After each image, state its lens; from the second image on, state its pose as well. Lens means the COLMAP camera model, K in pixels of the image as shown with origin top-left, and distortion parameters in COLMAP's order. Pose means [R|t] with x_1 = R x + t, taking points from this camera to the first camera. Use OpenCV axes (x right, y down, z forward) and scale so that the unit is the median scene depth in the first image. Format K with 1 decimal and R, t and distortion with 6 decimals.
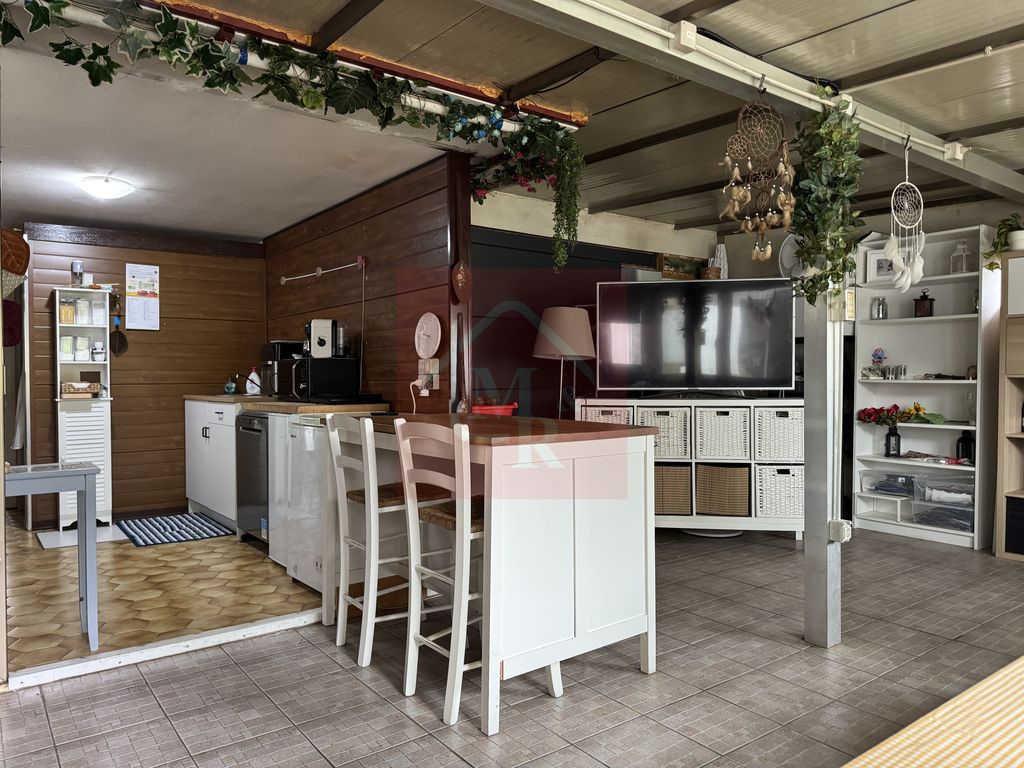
lens RADIAL K [[721.0, 0, 512.0], [0, 721.0, 384.0], [0, 0, 1]] dist [0.122751, -0.175990]
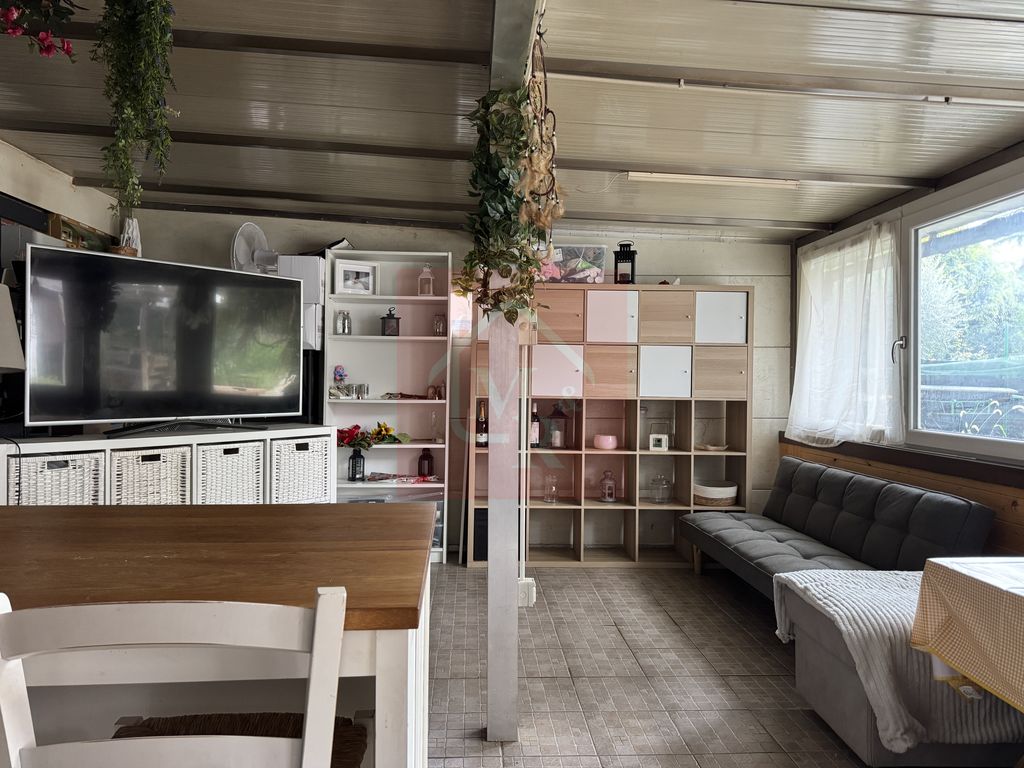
lens RADIAL K [[721.0, 0, 512.0], [0, 721.0, 384.0], [0, 0, 1]] dist [0.122751, -0.175990]
pose [[0.552153, 0.001809, 0.833741, -0.166643], [-0.000642, 0.999998, -0.001745, -0.025716], [-0.833742, 0.000429, 0.552153, 0.344876]]
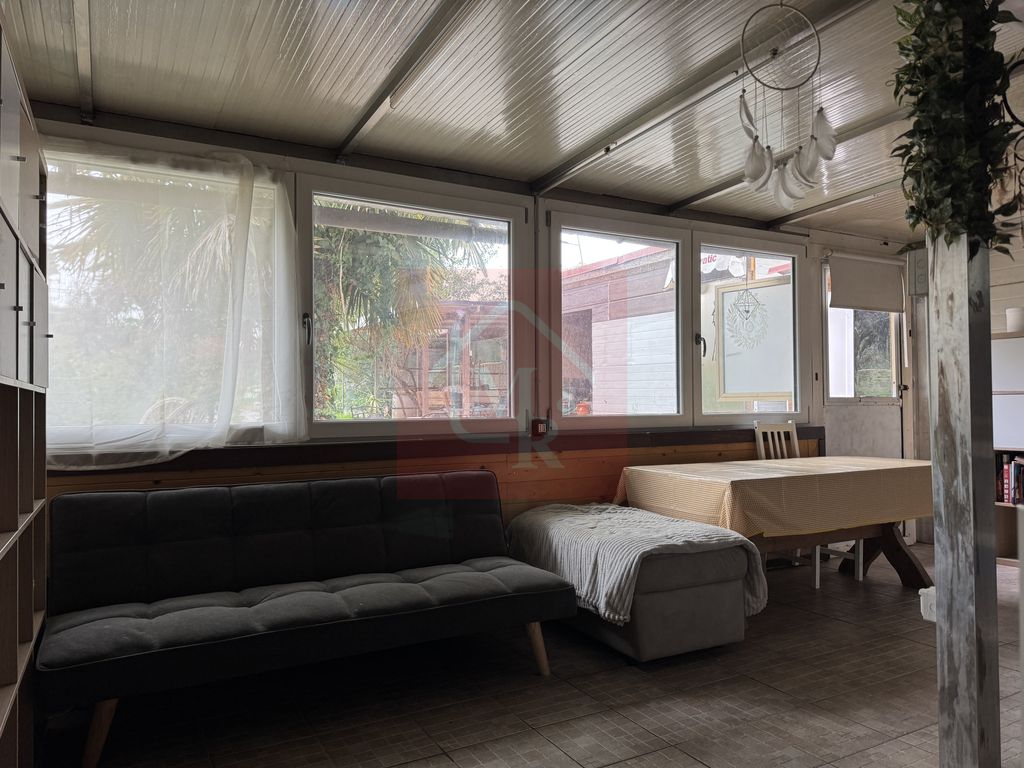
lens RADIAL K [[731.7, 0, 512.0], [0, 731.7, 384.0], [0, 0, 1]] dist [-0.000424, 0.000744]
pose [[-0.989987, 0.014101, 0.140455, 0.452098], [0.012044, 0.999808, -0.015487, -0.000129], [-0.140647, -0.013641, -0.989966, 1.071653]]
